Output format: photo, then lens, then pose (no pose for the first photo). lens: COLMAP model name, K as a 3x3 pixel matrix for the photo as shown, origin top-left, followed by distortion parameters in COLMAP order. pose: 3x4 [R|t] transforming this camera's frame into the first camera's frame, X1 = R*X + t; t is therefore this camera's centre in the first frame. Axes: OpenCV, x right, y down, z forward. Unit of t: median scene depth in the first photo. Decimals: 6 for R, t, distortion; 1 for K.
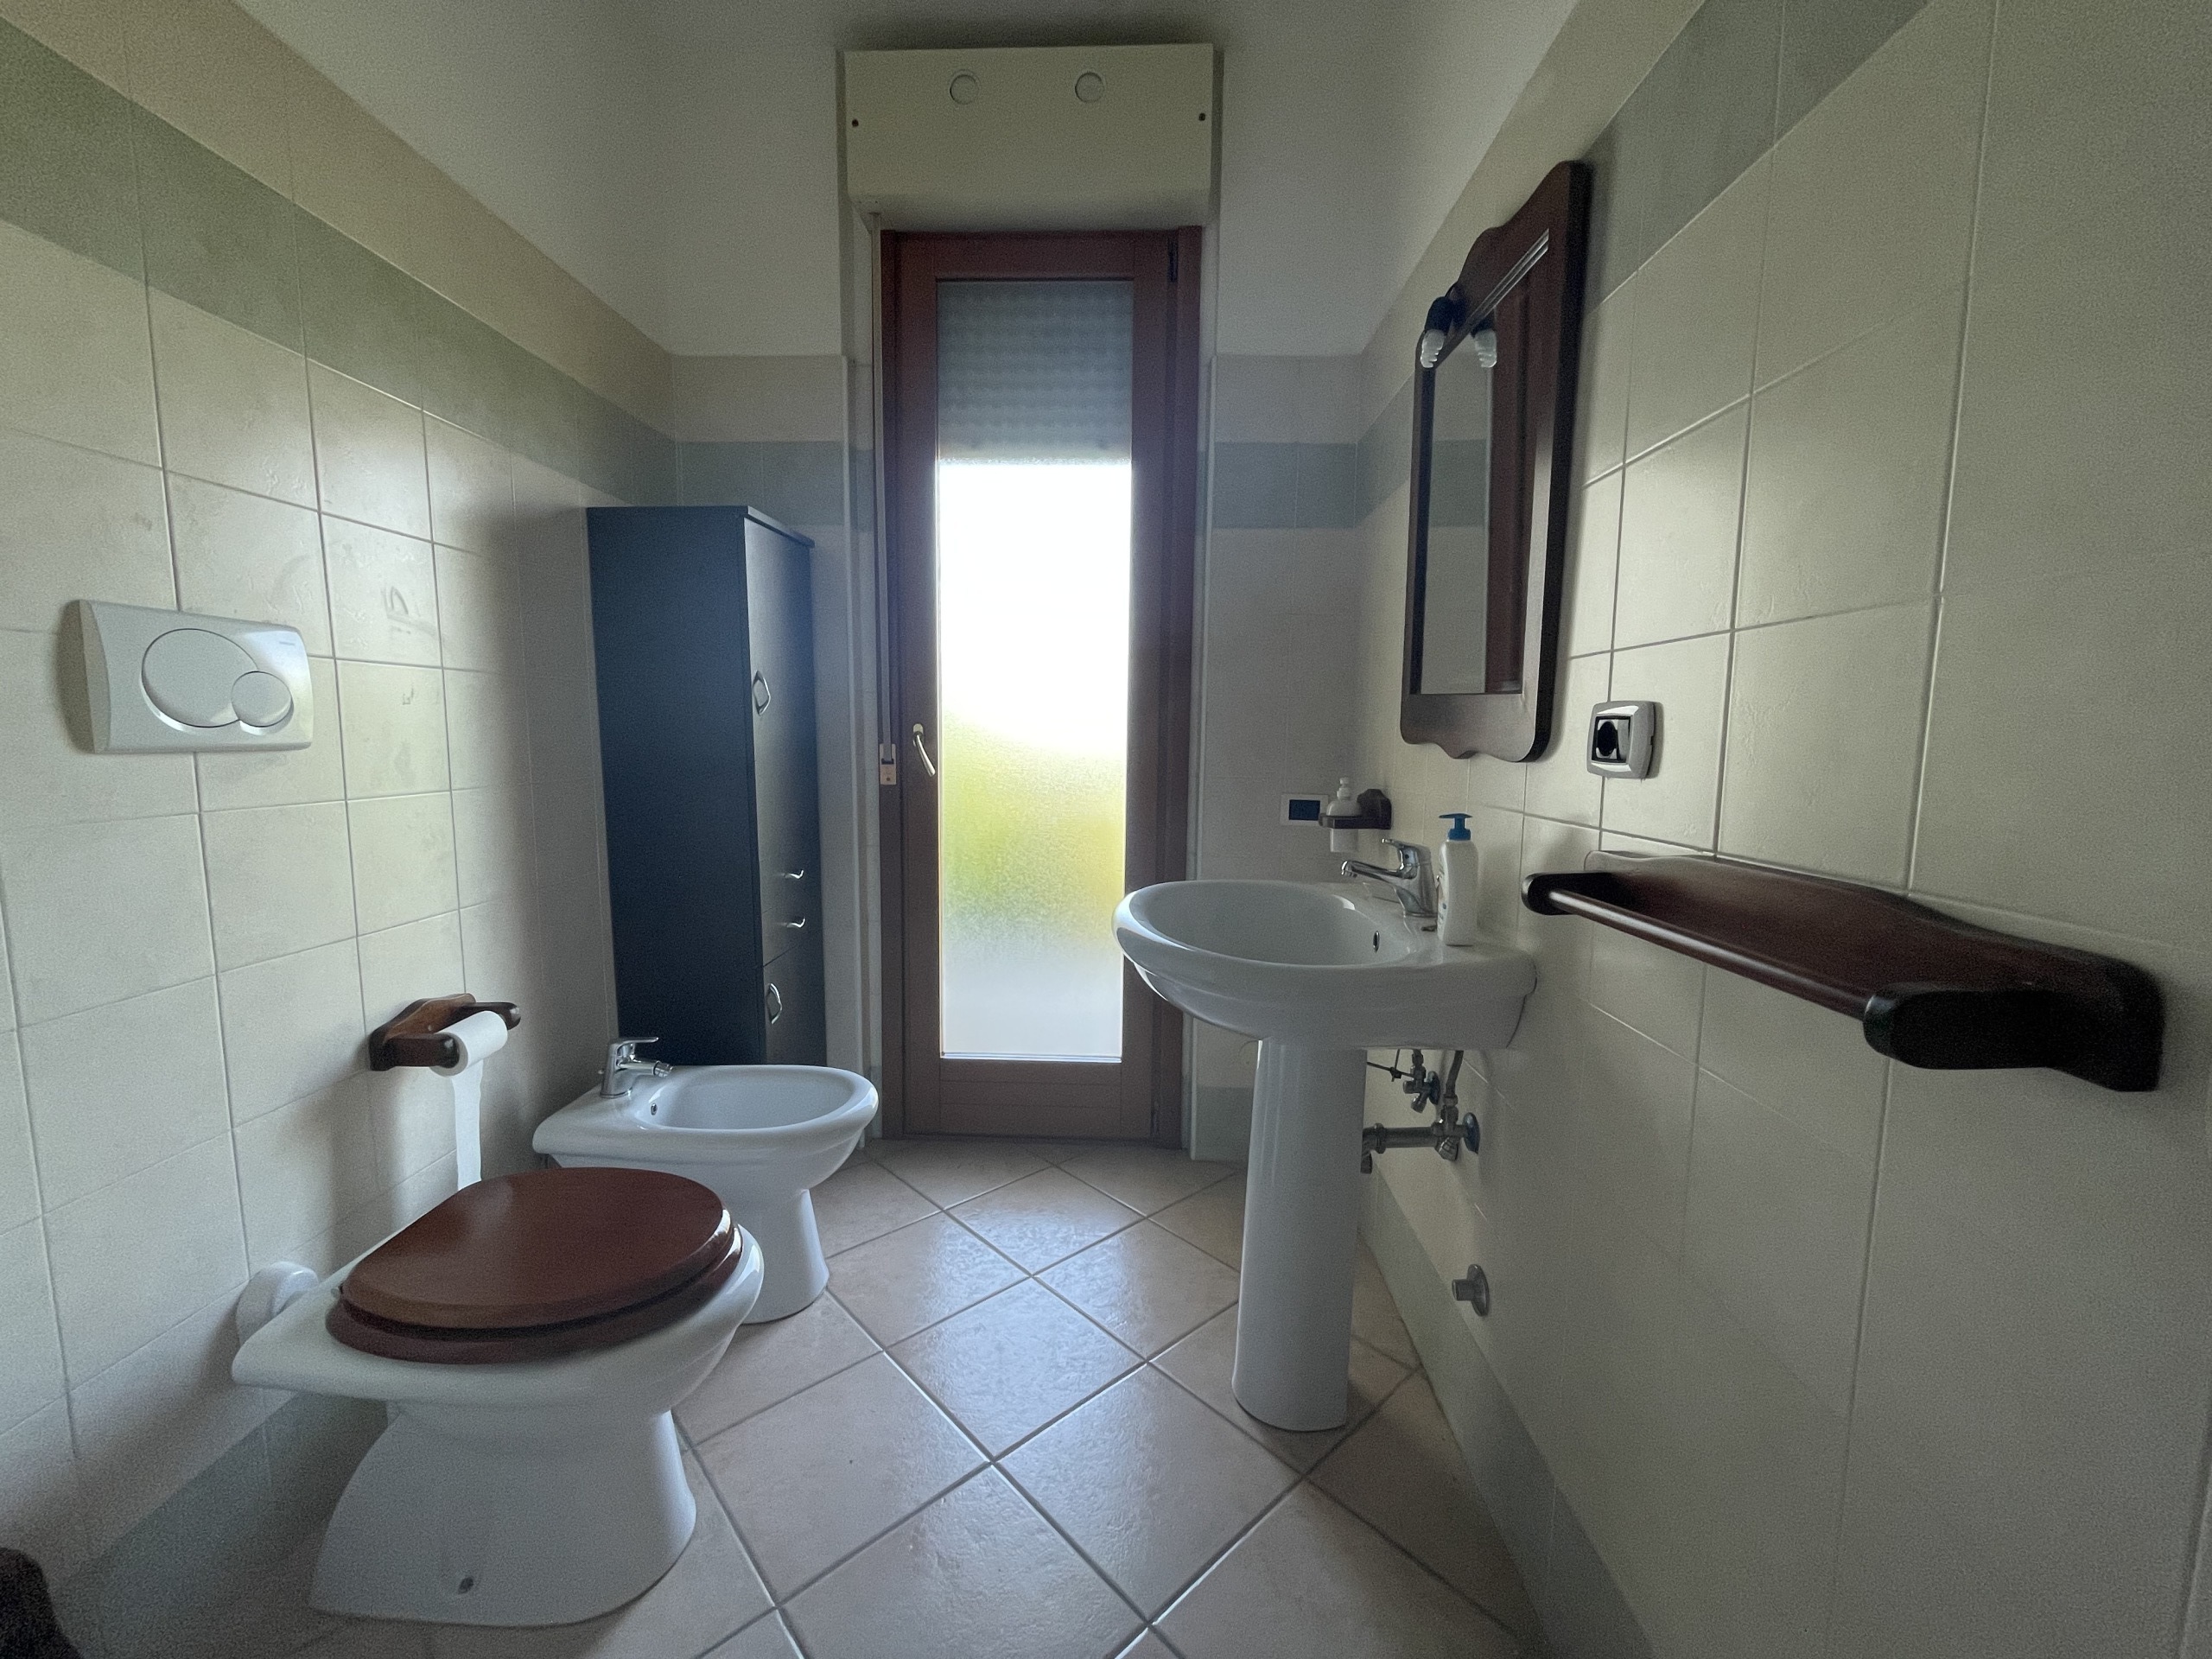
lens RADIAL K [[896.5, 0, 1109.5], [0, 896.5, 830.7], [0, 0, 1]] dist [-0.008496, 0.004371]
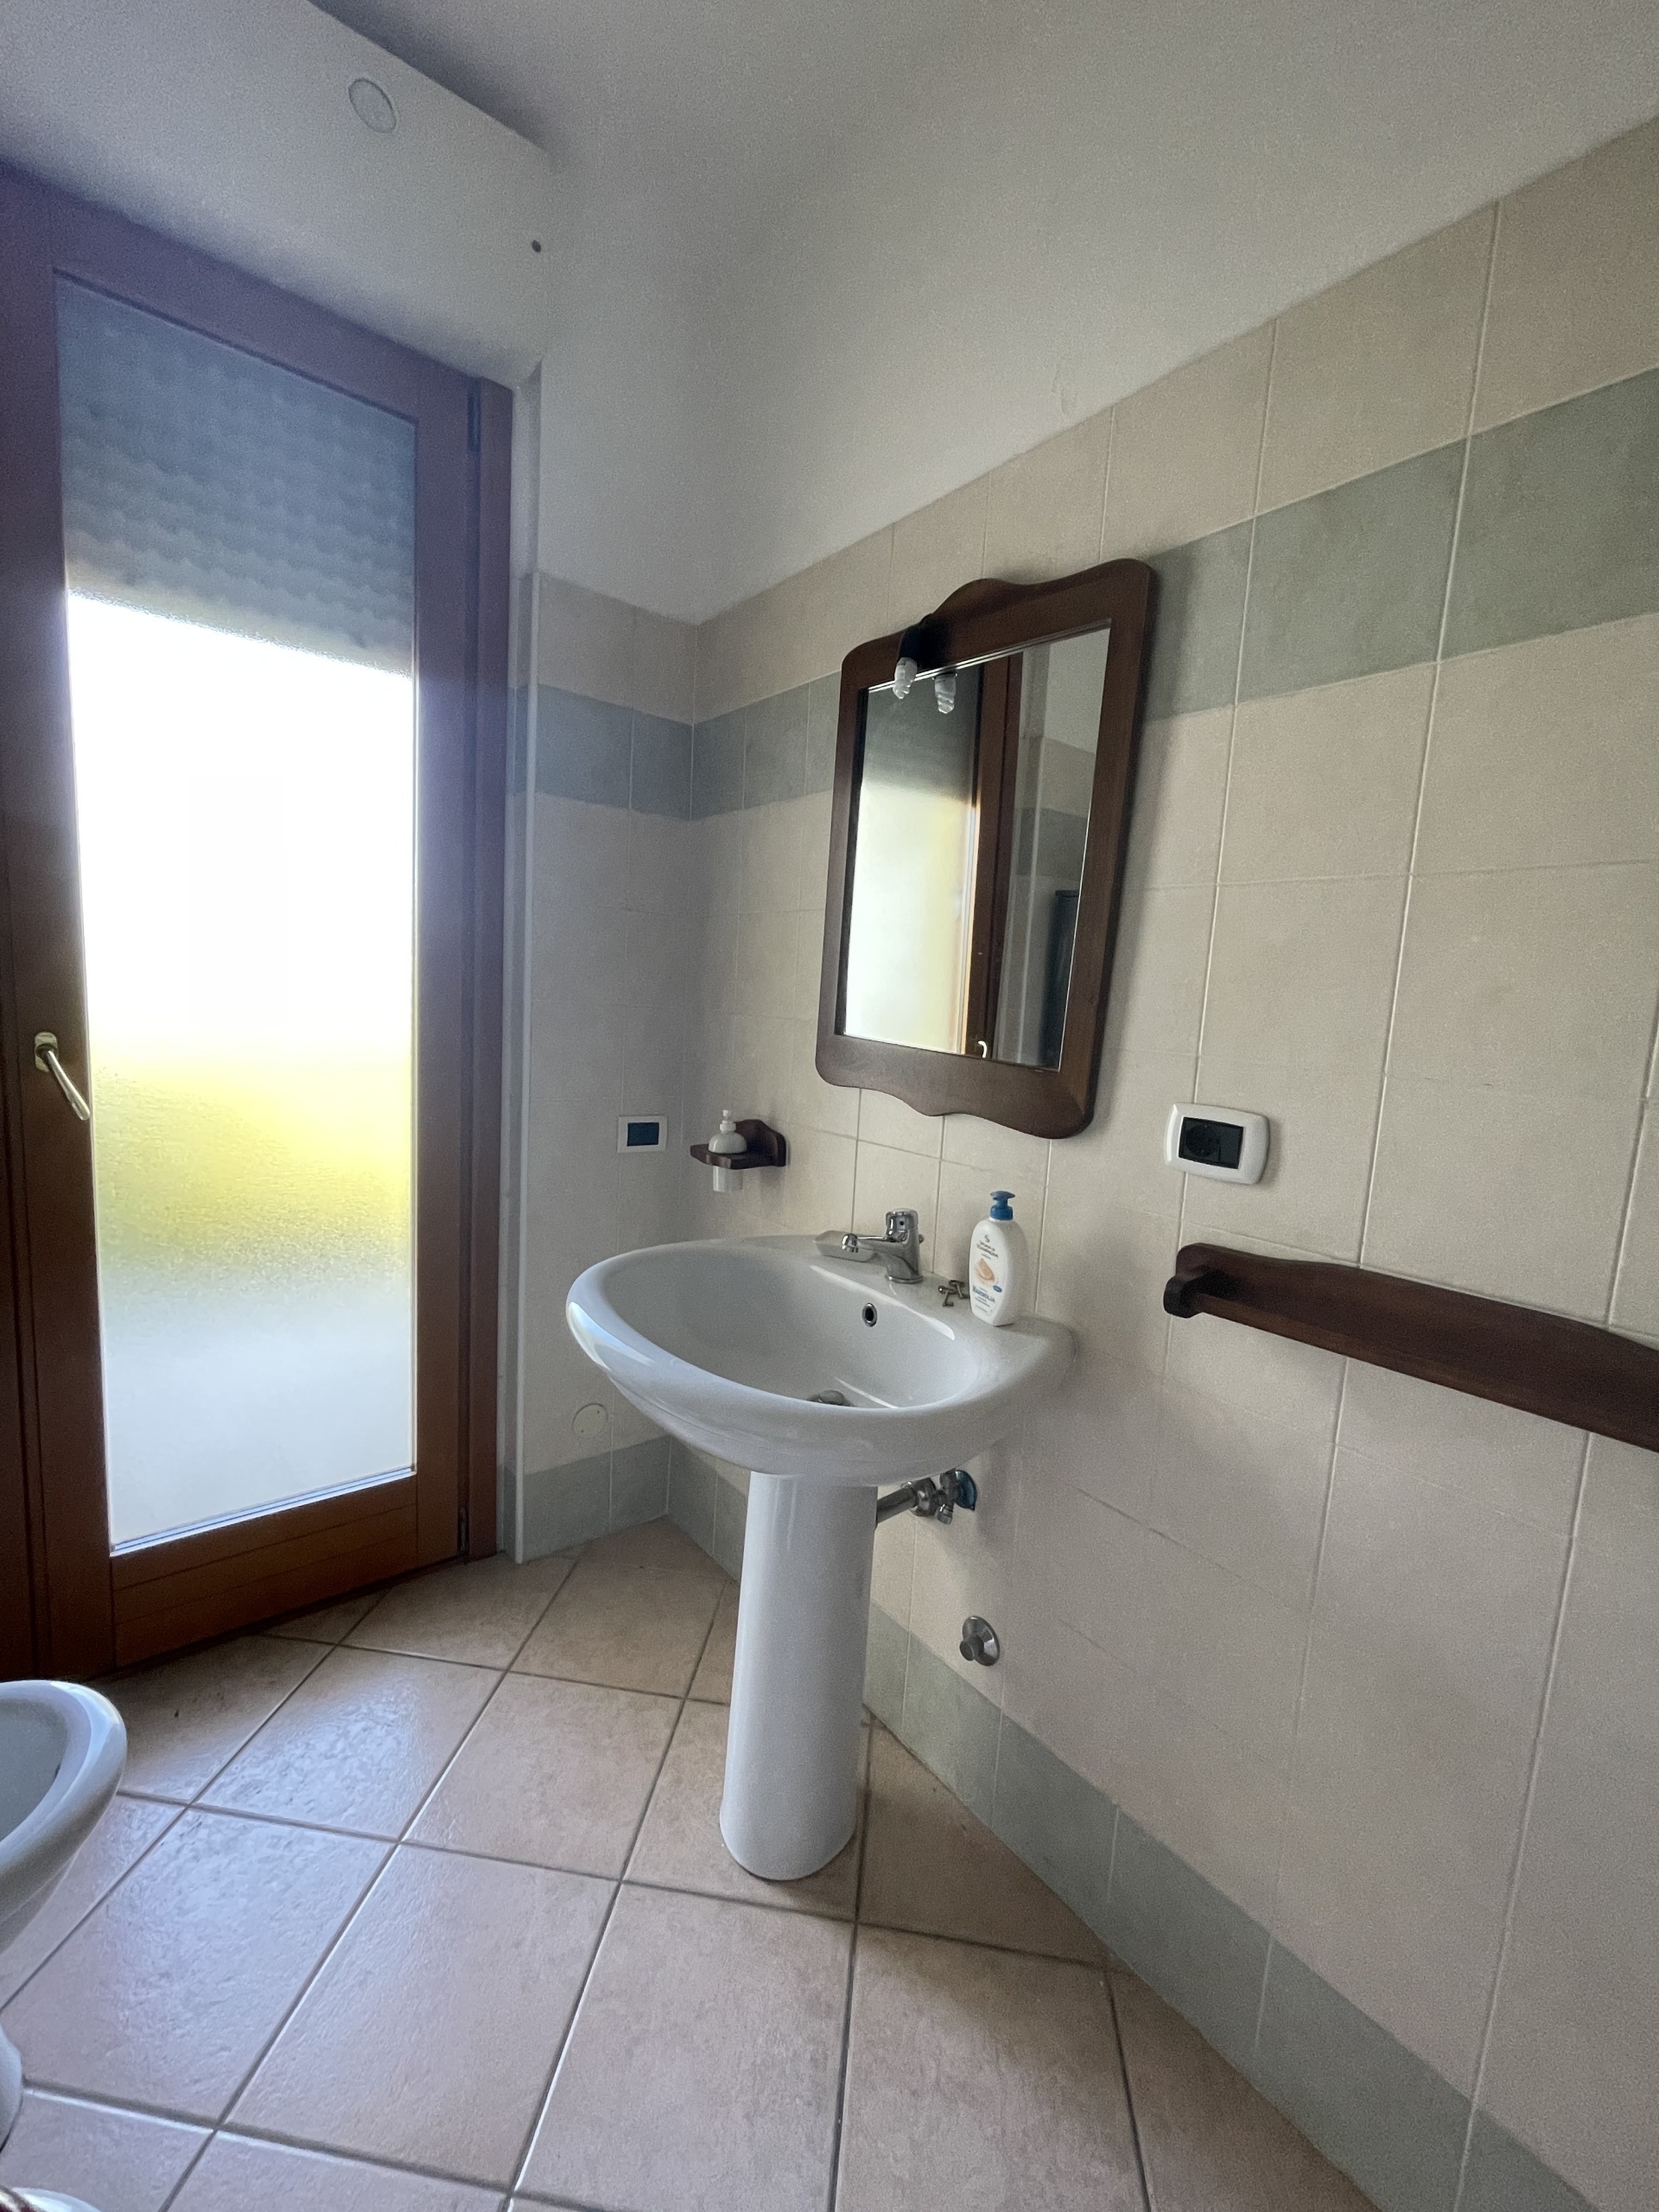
lens RADIAL K [[896.5, 0, 823.9], [0, 896.5, 1105.9], [0, 0, 1]] dist [-0.008496, 0.004371]
pose [[0.759850, -0.050434, 0.648140, -0.249962], [0.019928, 0.998325, 0.054322, -0.109969], [-0.649793, -0.028360, 0.759582, 0.250845]]
